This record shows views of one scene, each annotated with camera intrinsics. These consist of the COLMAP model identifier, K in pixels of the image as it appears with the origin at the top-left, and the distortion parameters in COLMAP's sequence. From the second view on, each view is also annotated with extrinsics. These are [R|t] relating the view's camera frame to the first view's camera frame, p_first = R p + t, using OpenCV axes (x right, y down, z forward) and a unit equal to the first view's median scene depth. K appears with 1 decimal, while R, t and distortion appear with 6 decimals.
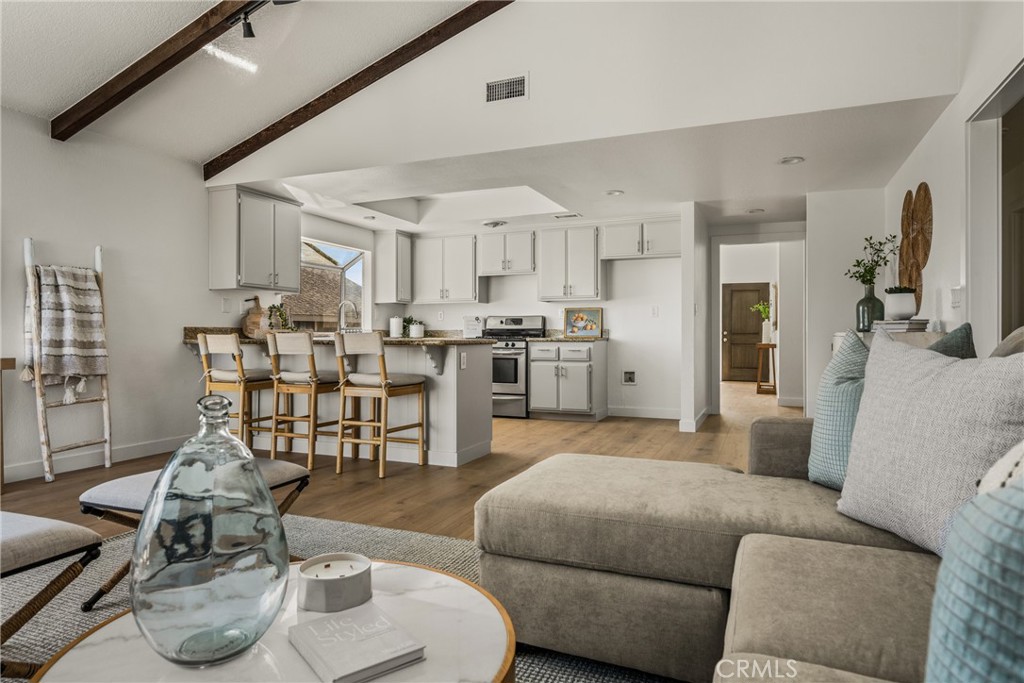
lens RADIAL K [[594.1, 0, 518.7], [0, 594.1, 334.8], [0, 0, 1]] dist [0.003399, -0.000846]
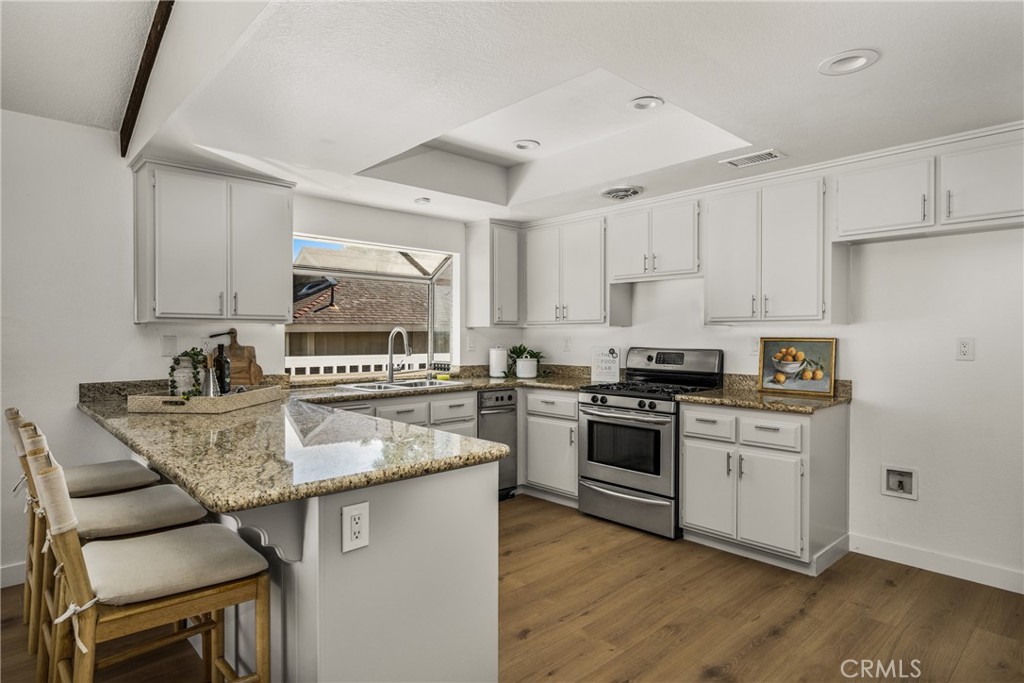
lens RADIAL K [[560.6, 0, 512.8], [0, 560.6, 338.8], [0, 0, 1]] dist [-0.006483, -0.000425]
pose [[0.910456, 0.005711, -0.413567, 0.088105], [-0.003352, 0.999974, 0.006429, -0.048628], [0.413593, -0.004467, 0.910451, 0.463223]]
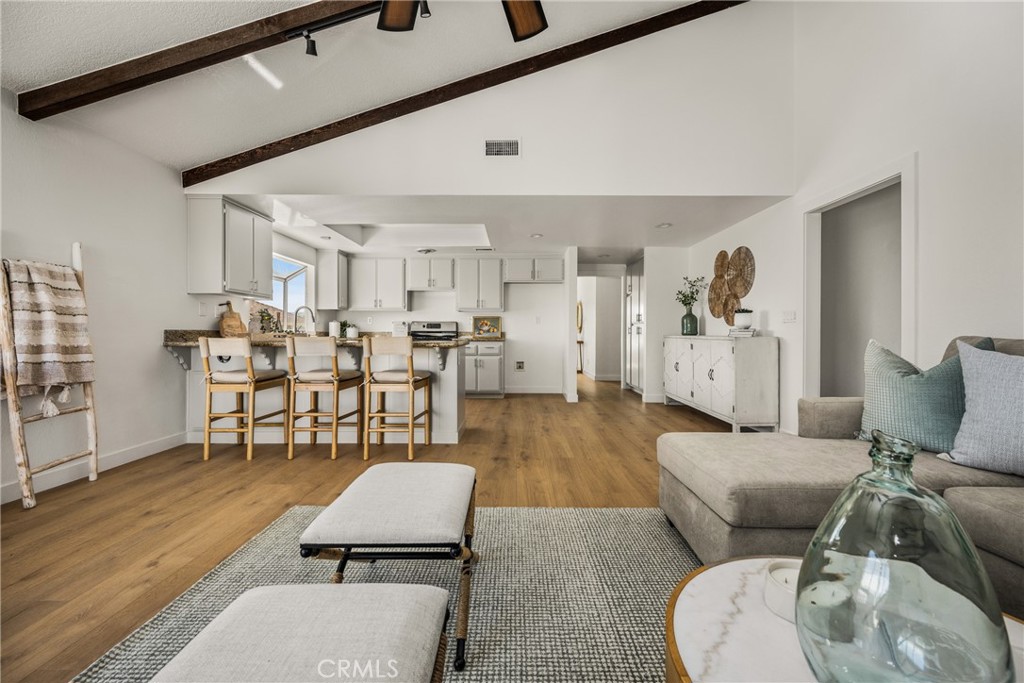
lens RADIAL K [[404.1, 0, 514.6], [0, 404.1, 333.0], [0, 0, 1]] dist [-0.006355, 0.000395]
pose [[0.926748, 0.002070, 0.375678, -0.195294], [-0.001353, 0.999997, -0.002172, -0.005290], [-0.375681, 0.001505, 0.926748, 0.106872]]
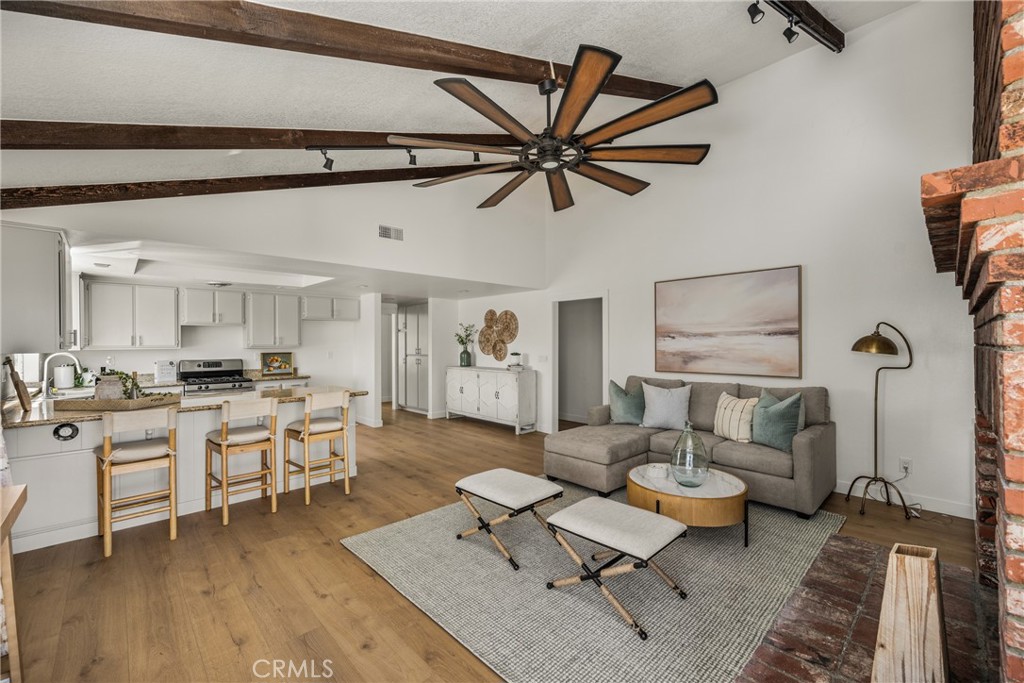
lens RADIAL K [[404.1, 0, 504.9], [0, 404.1, 342.7], [0, 0, 1]] dist [-0.006355, 0.000395]
pose [[0.427582, -0.000571, 0.903976, -0.525657], [0.010487, 0.999936, -0.004328, -0.061037], [-0.903916, 0.011331, 0.427561, 0.145441]]
